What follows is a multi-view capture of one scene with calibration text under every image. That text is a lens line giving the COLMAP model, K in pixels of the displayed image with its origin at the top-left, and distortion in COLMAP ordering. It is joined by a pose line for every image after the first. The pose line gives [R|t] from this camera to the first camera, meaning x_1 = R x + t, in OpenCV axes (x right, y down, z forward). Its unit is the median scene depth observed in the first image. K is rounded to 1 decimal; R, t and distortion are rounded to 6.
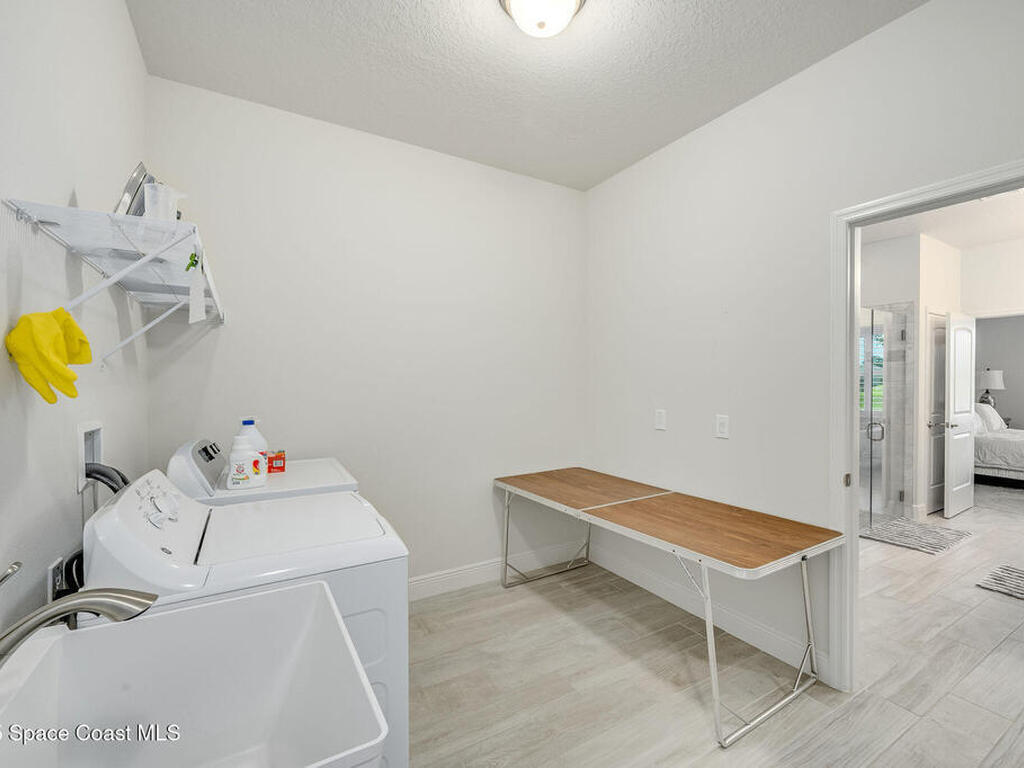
lens RADIAL K [[458.6, 0, 515.8], [0, 458.6, 383.2], [0, 0, 1]] dist [-0.000146, -0.000225]
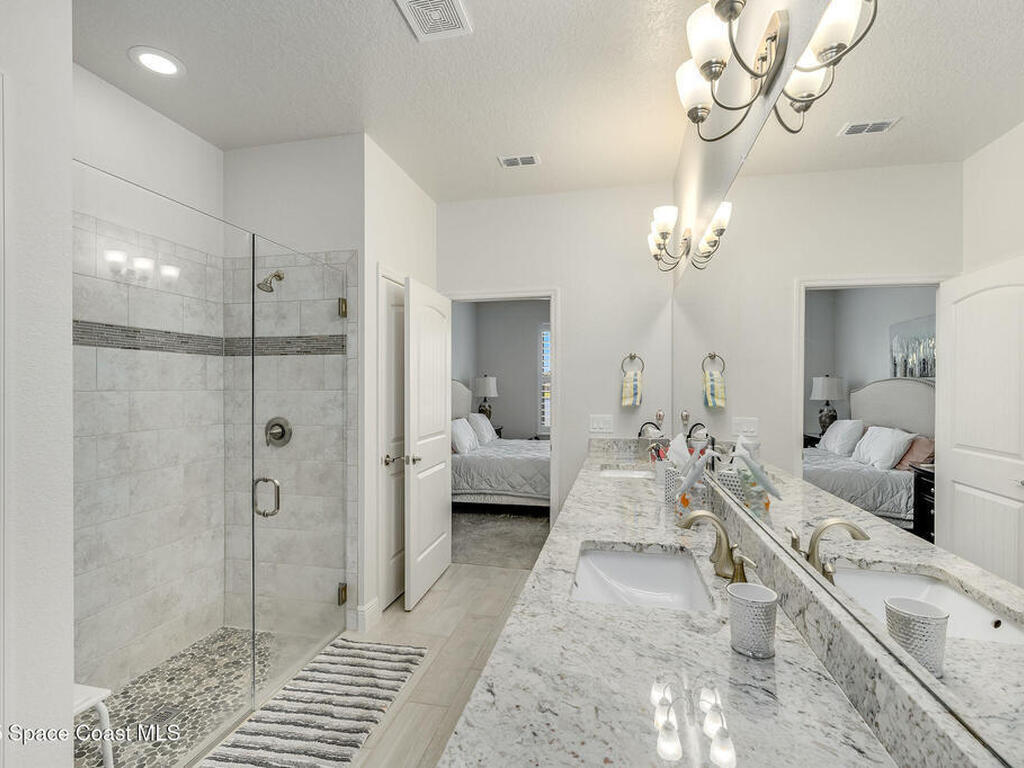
lens RADIAL K [[453.3, 0, 512.0], [0, 453.3, 384.0], [0, 0, 1]] dist [0.000394, 0.000027]
pose [[0.695109, 0.003213, 0.718897, 0.589391], [0.008629, 0.999881, -0.012812, -0.001971], [-0.718852, 0.015109, 0.694999, 0.463878]]
